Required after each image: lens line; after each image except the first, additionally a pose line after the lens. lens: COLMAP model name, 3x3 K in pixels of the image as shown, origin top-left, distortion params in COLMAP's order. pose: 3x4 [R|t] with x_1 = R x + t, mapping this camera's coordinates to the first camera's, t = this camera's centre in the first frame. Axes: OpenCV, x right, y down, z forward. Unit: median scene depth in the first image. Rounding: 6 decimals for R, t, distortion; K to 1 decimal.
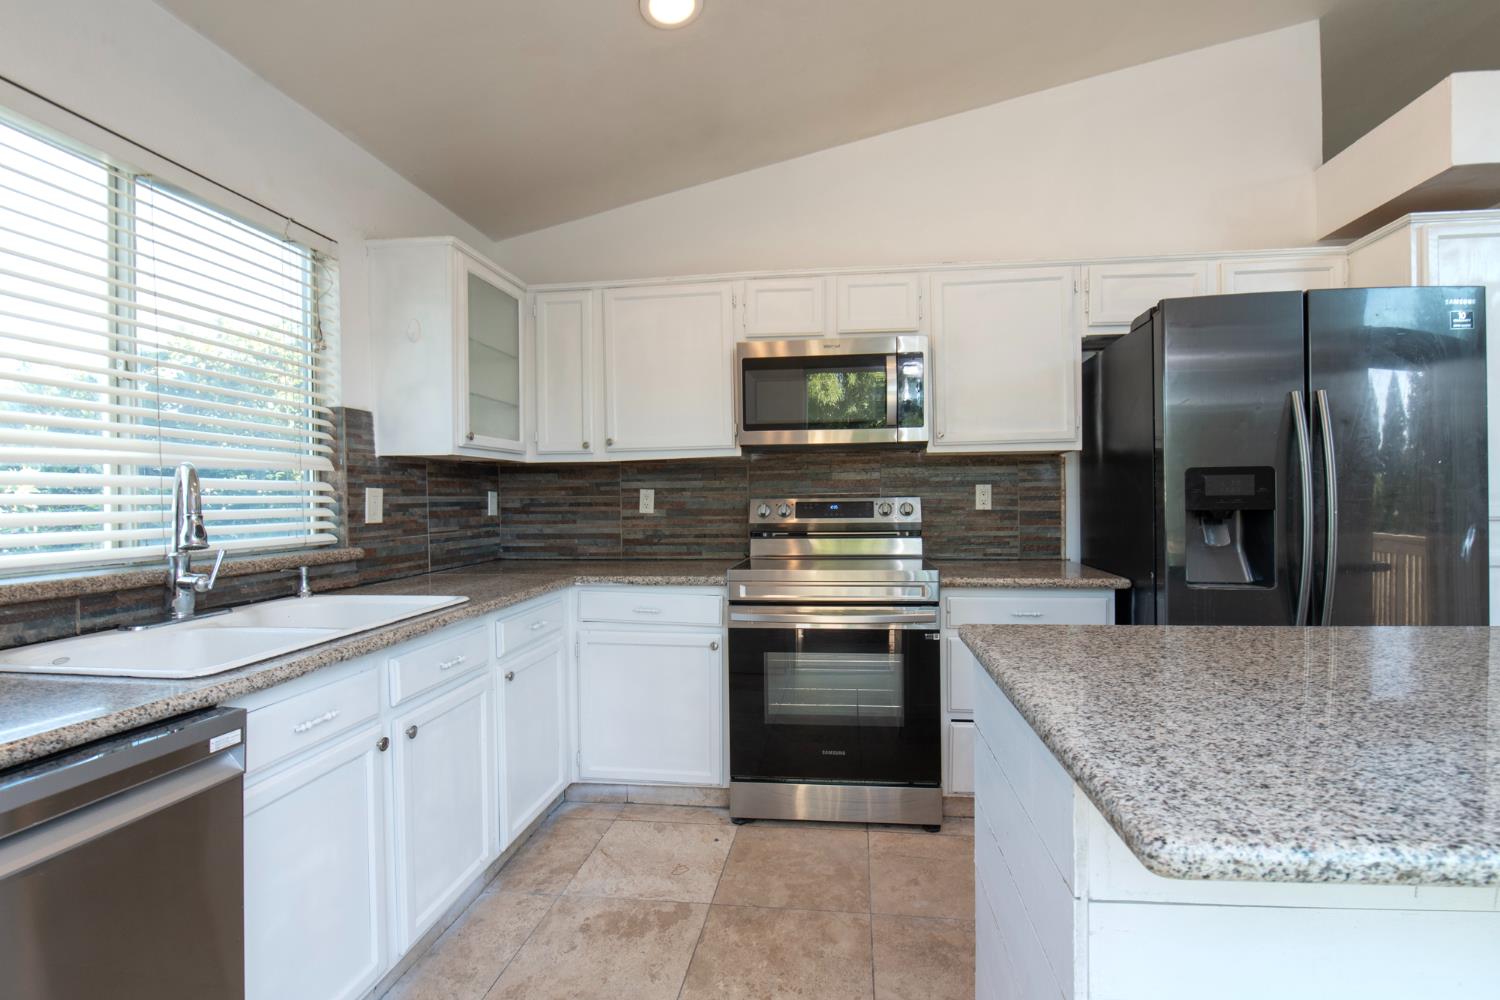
lens RADIAL K [[652.5, 0, 775.7], [0, 652.5, 503.0], [0, 0, 1]] dist [-0.000270, -0.000143]
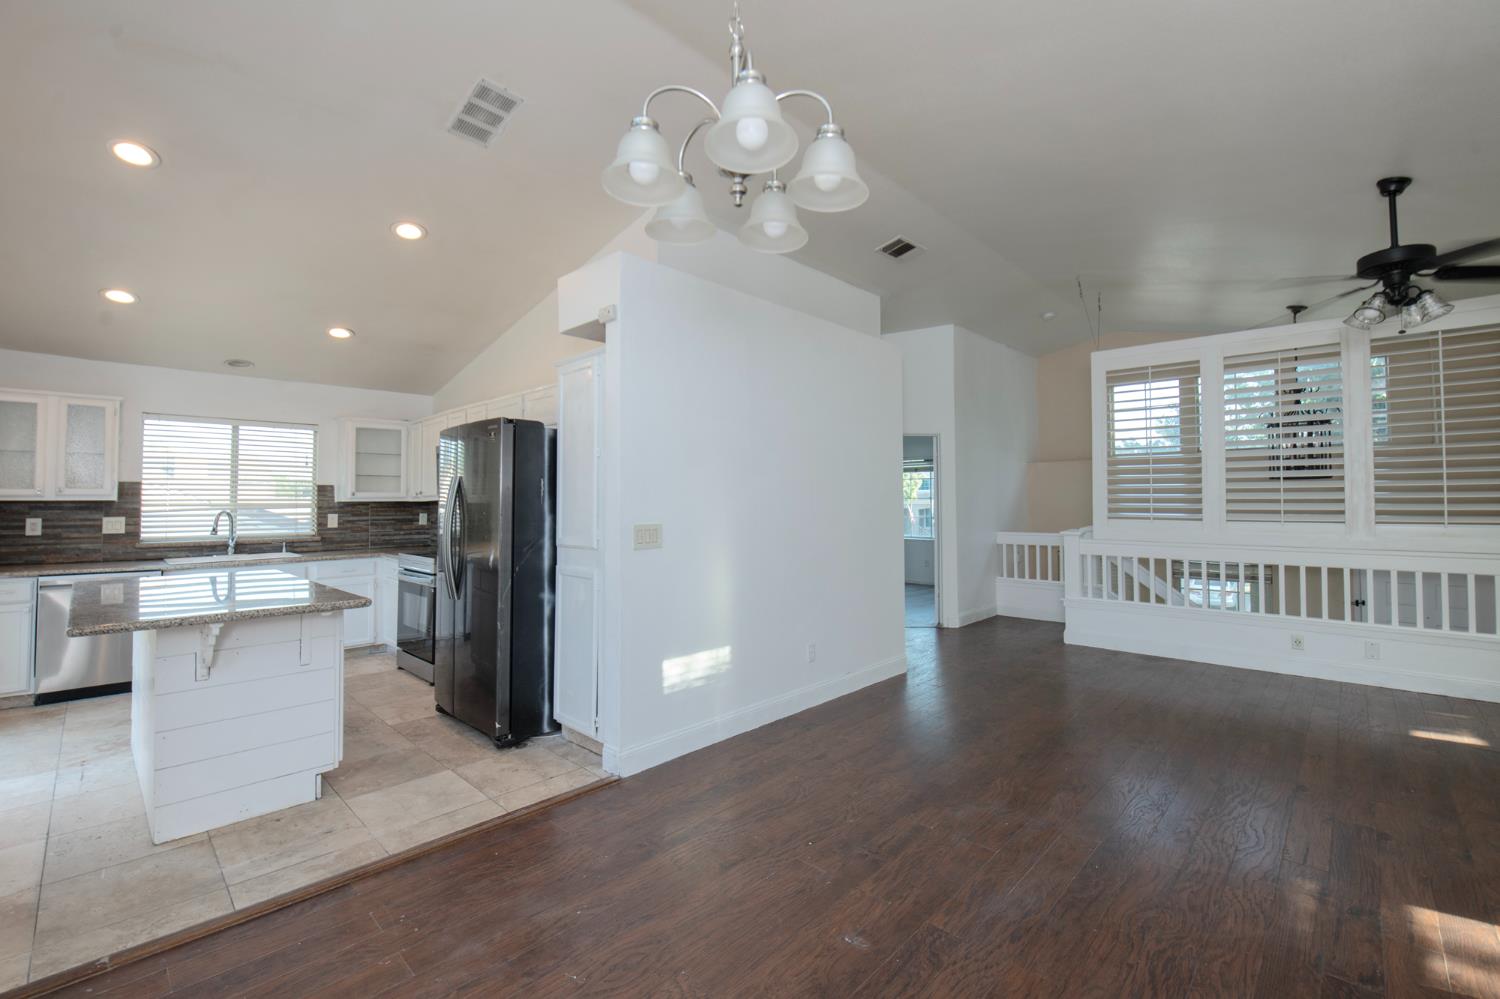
lens RADIAL K [[630.5, 0, 756.6], [0, 630.5, 487.1], [0, 0, 1]] dist [-0.008908, -0.000942]
pose [[0.792968, -0.008808, -0.609200, 2.112168], [-0.007096, 0.999694, -0.023690, -0.078093], [0.609222, 0.023108, 0.792663, 0.035541]]
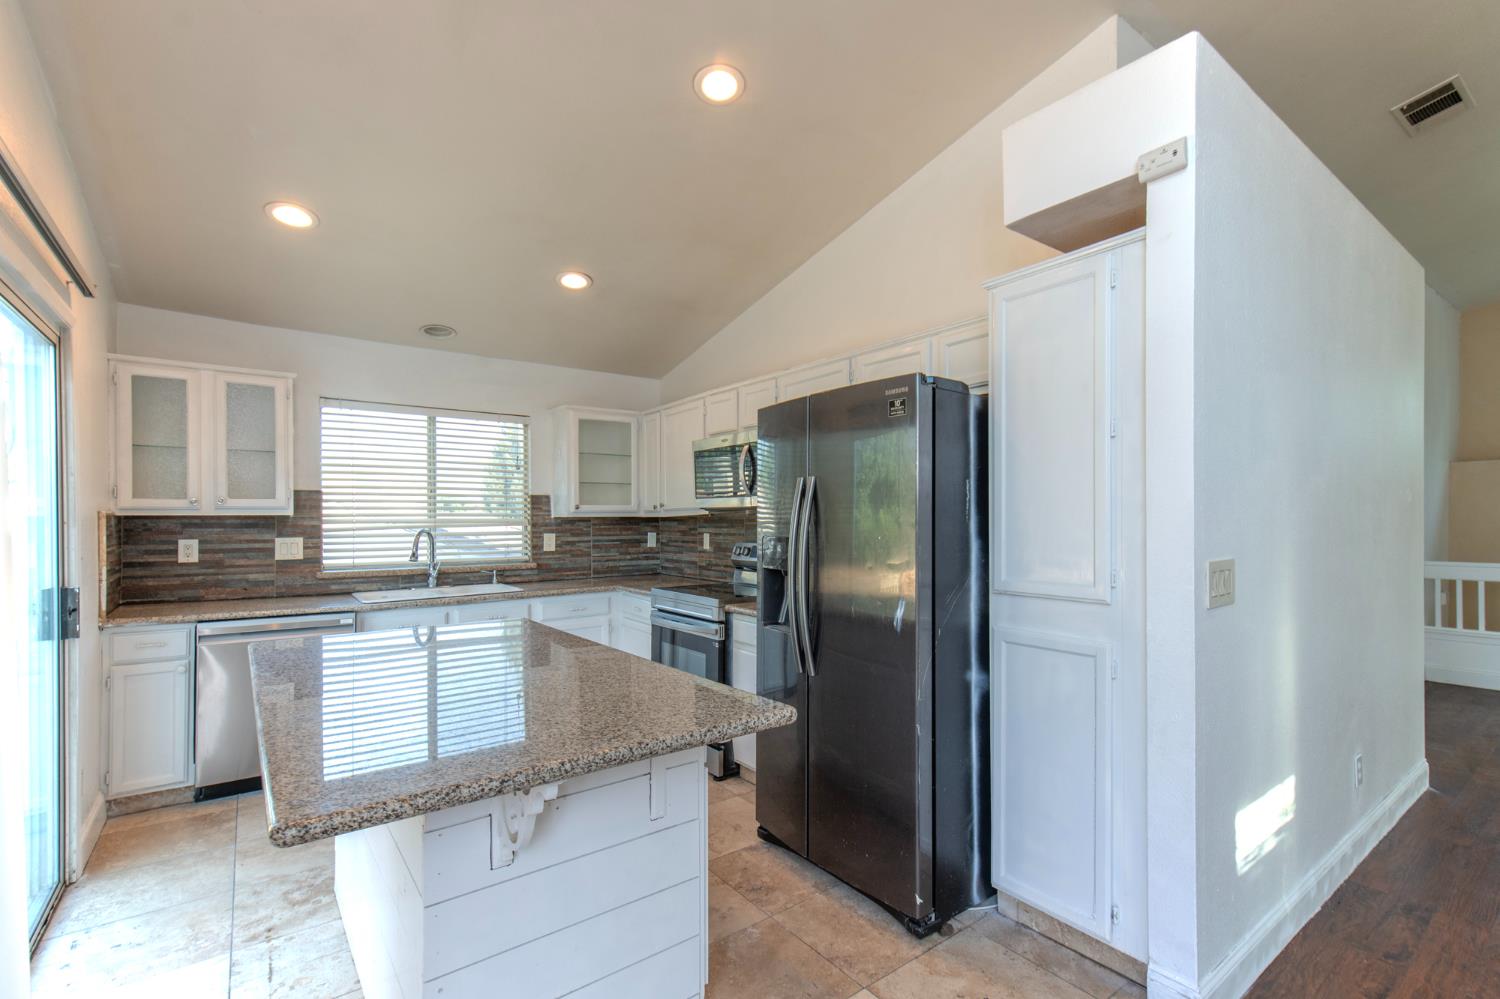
lens RADIAL K [[669.4, 0, 816.6], [0, 669.4, 524.1], [0, 0, 1]] dist [0.012797, 0.000274]
pose [[0.718951, 0.013402, -0.694932, 1.309623], [-0.008492, 0.999909, 0.010498, -0.074741], [0.695009, -0.001646, 0.718999, 0.083898]]
